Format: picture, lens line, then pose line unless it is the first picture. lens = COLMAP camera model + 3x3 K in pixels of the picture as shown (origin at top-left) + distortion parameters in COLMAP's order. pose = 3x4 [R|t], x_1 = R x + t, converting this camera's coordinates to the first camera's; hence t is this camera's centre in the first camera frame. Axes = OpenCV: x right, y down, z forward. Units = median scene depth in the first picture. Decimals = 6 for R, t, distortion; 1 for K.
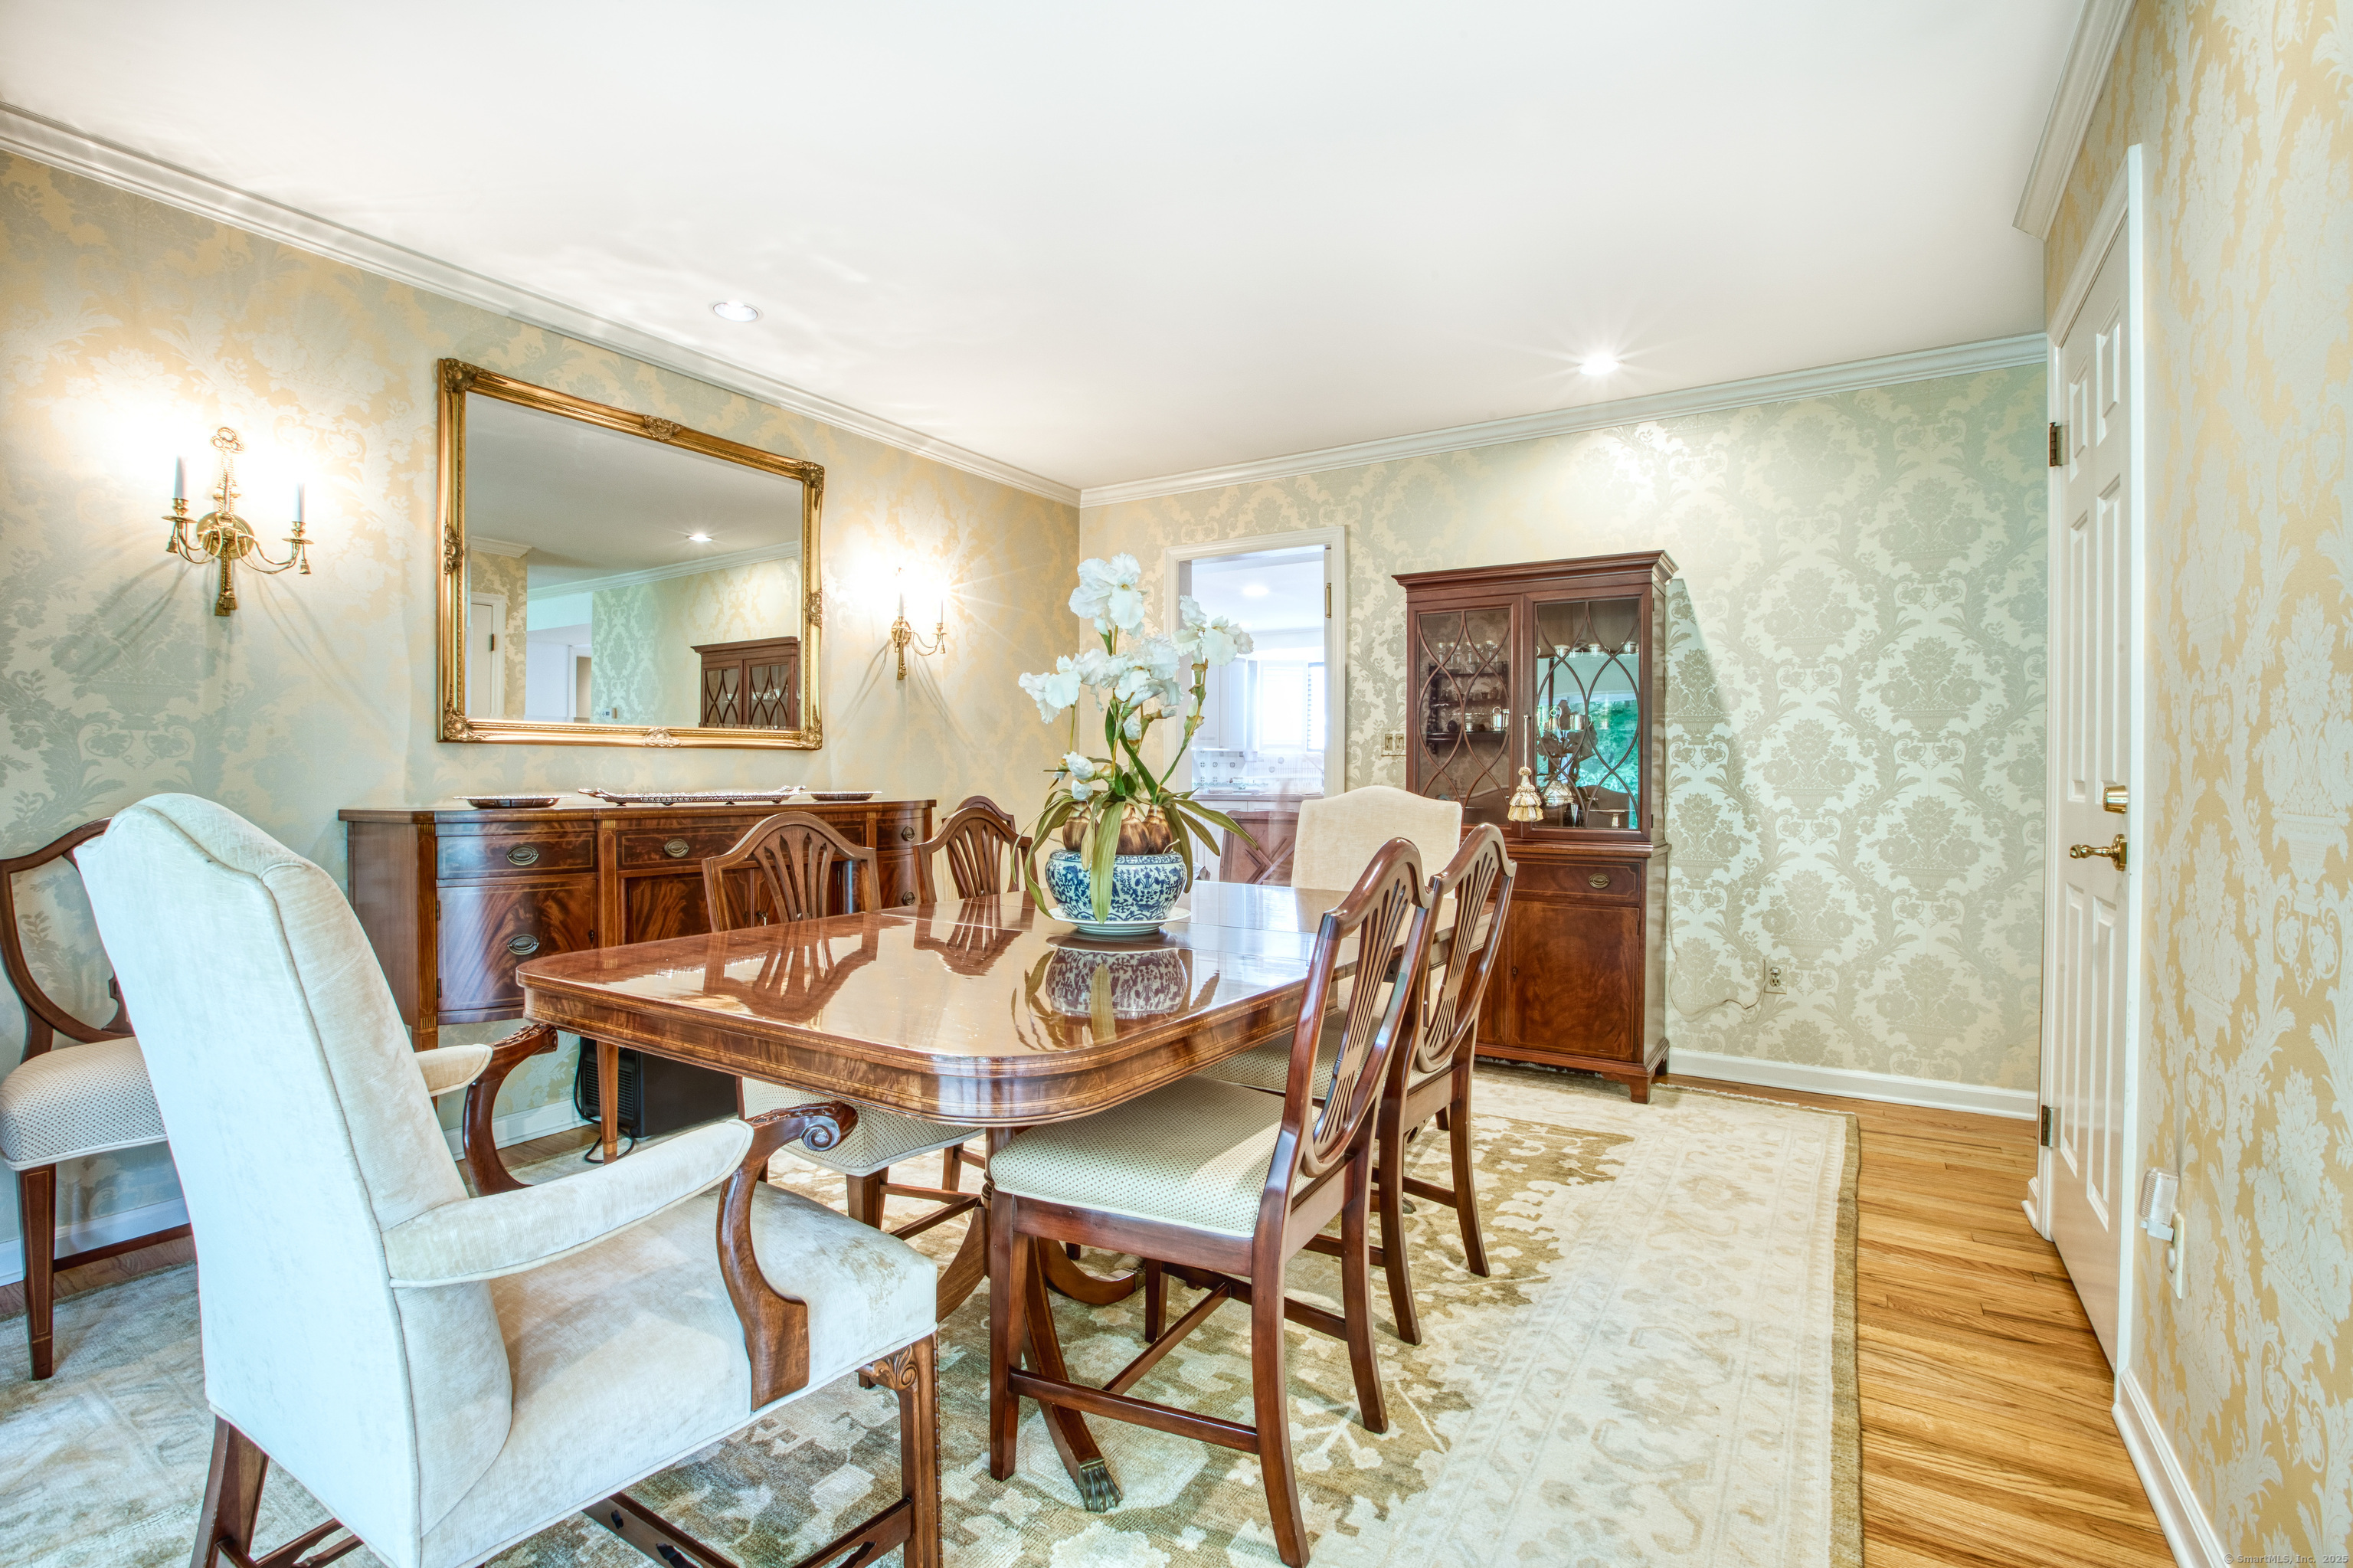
lens RADIAL K [[1077.0, 0, 1183.5], [0, 1077.0, 776.5], [0, 0, 1]] dist [-0.027461, -0.000370]
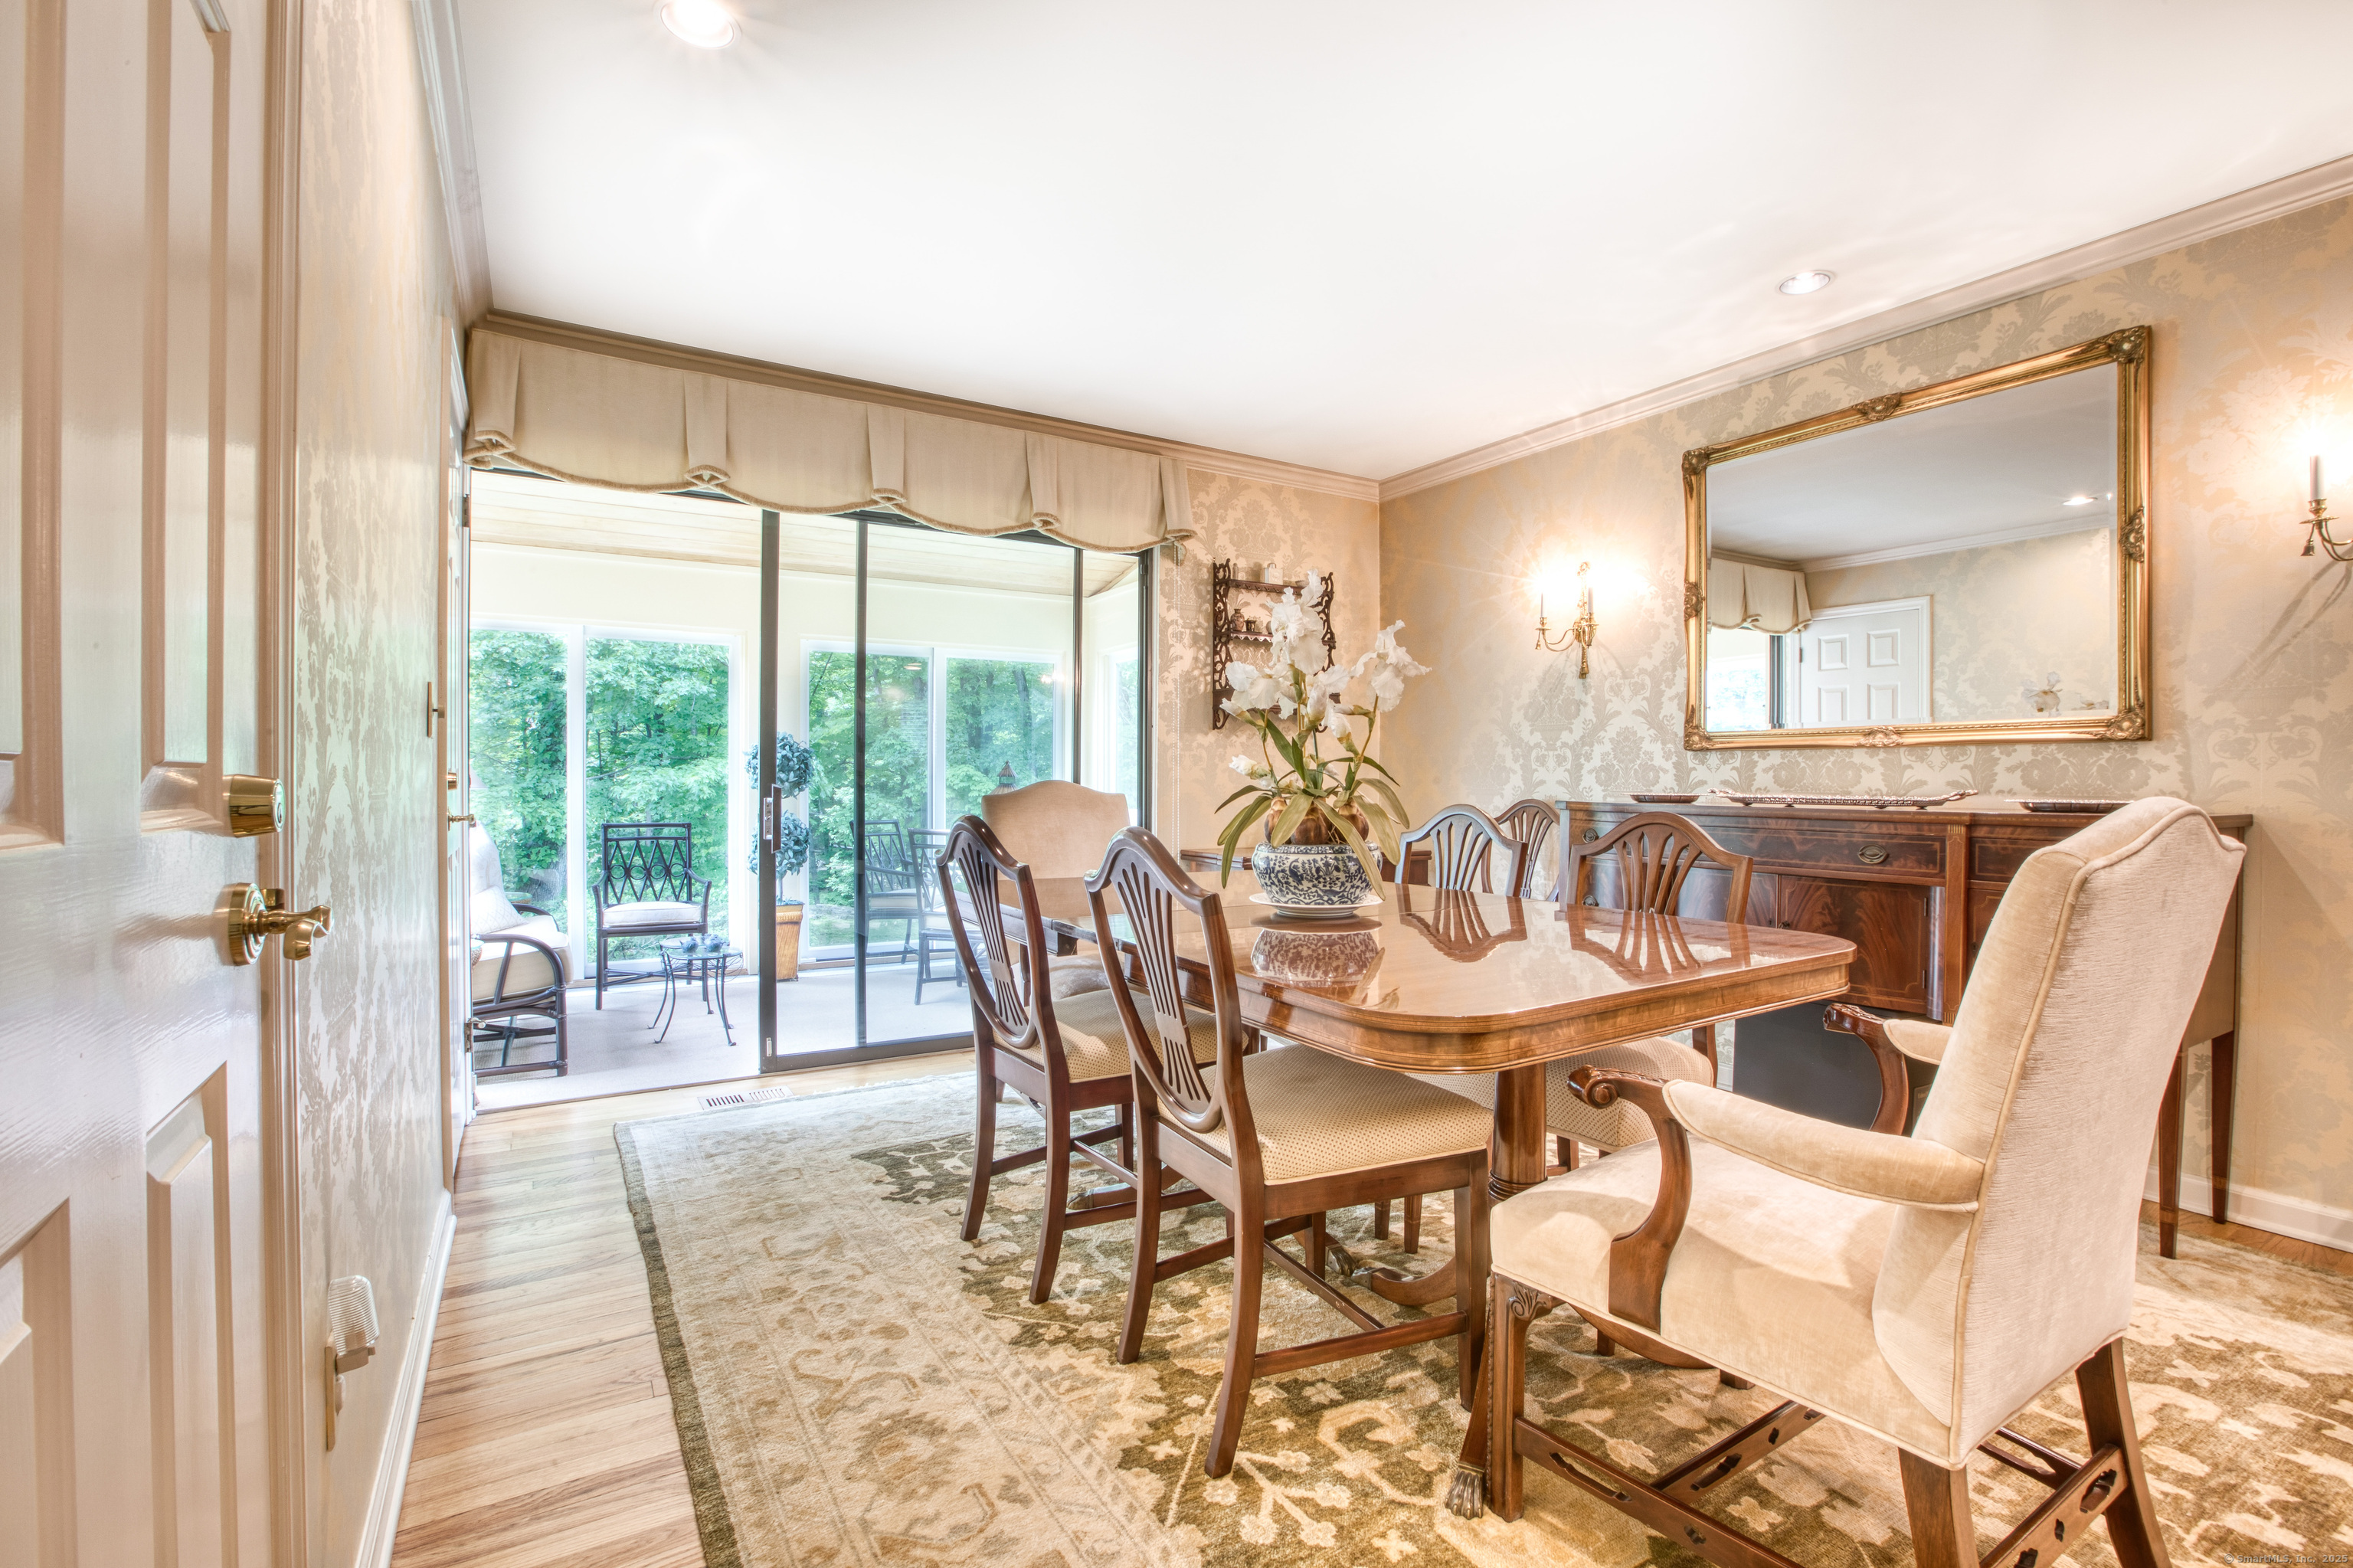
lens RADIAL K [[1077.0, 0, 1189.1], [0, 1077.0, 788.7], [0, 0, 1]] dist [-0.027461, -0.000370]
pose [[-0.450467, 0.009811, -0.892739, 0.643415], [-0.000771, 0.999935, 0.011378, -0.000575], [0.892793, 0.005814, -0.450430, 0.910421]]
